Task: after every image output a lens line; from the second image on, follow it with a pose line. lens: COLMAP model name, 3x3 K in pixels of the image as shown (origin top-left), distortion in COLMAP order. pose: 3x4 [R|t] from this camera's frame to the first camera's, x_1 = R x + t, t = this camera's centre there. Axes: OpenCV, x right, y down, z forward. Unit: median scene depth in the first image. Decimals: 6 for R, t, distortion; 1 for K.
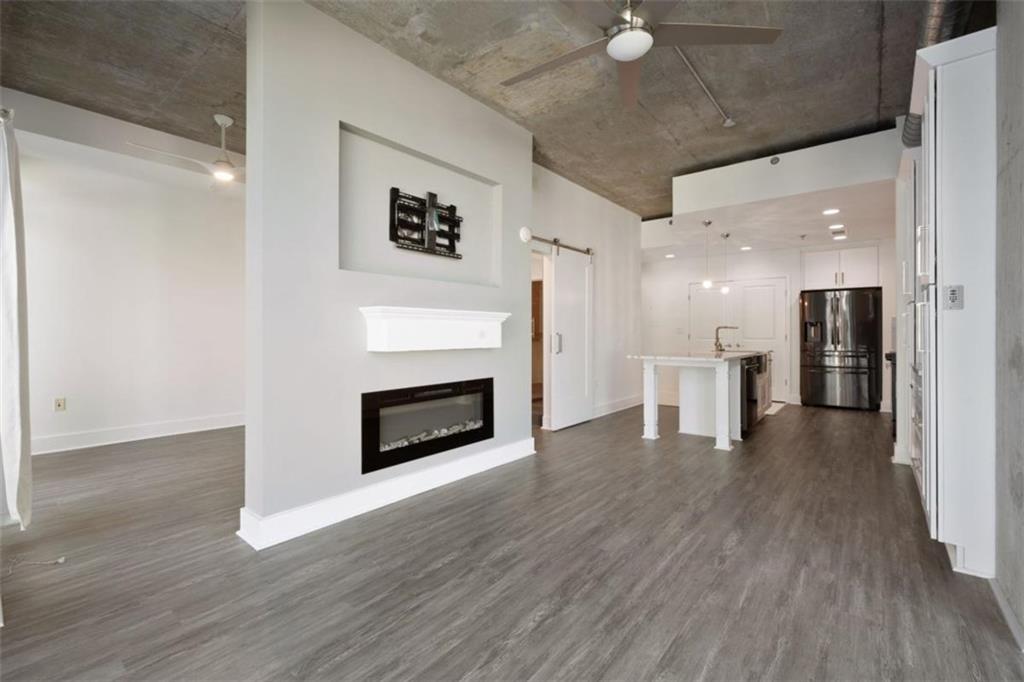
lens RADIAL K [[442.8, 0, 515.7], [0, 442.8, 328.7], [0, 0, 1]] dist [0.001415, 0.000191]
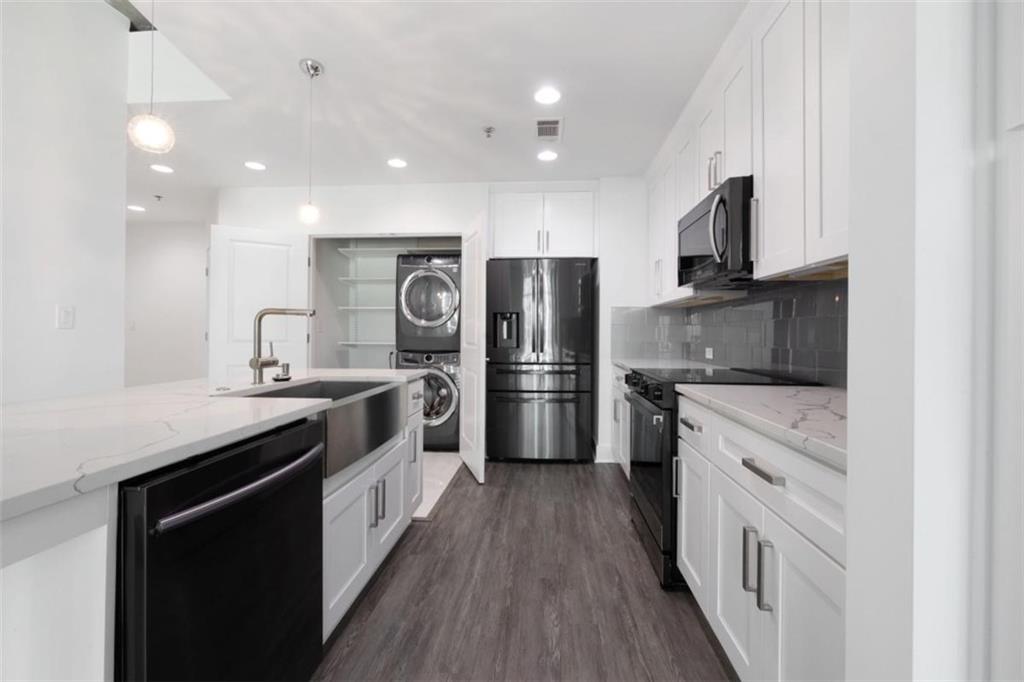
lens RADIAL K [[429.2, 0, 510.4], [0, 429.2, 333.7], [0, 0, 1]] dist [-0.000722, 0.000106]
pose [[0.829214, 0.006290, 0.558896, 0.378910], [-0.013578, 0.999868, 0.008893, 0.007585], [-0.558766, -0.014963, 0.829190, 0.553416]]
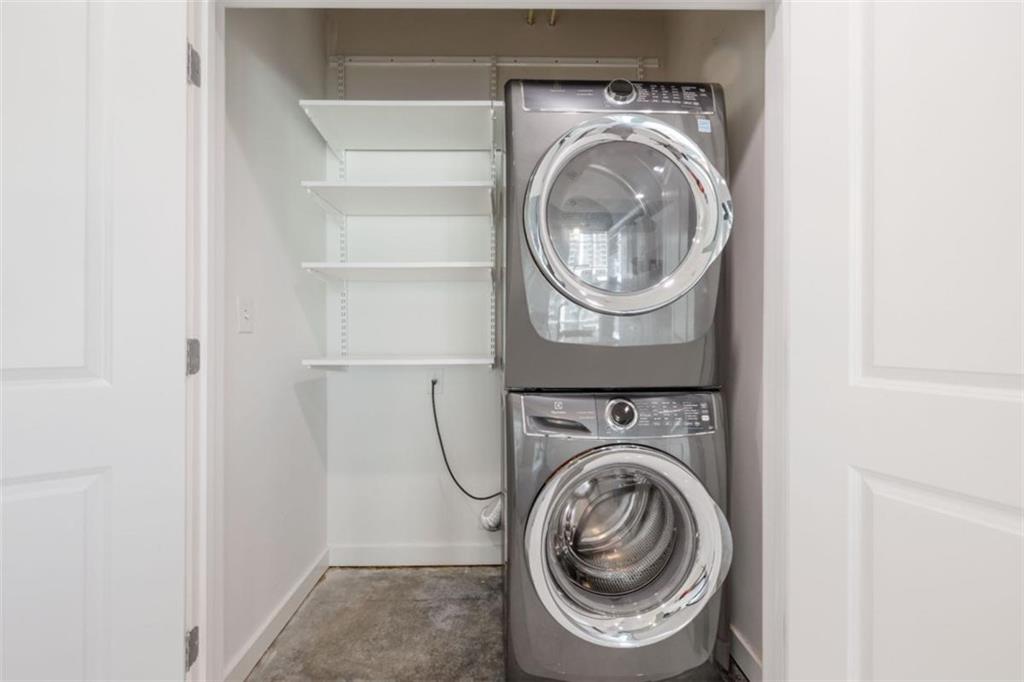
lens RADIAL K [[432.3, 0, 509.6], [0, 432.3, 338.2], [0, 0, 1]] dist [0.001926, -0.000019]
pose [[0.770704, -0.004592, 0.637176, 0.421800], [-0.005734, 0.999884, 0.014143, 0.010610], [-0.637167, -0.014554, 0.770588, 0.773777]]
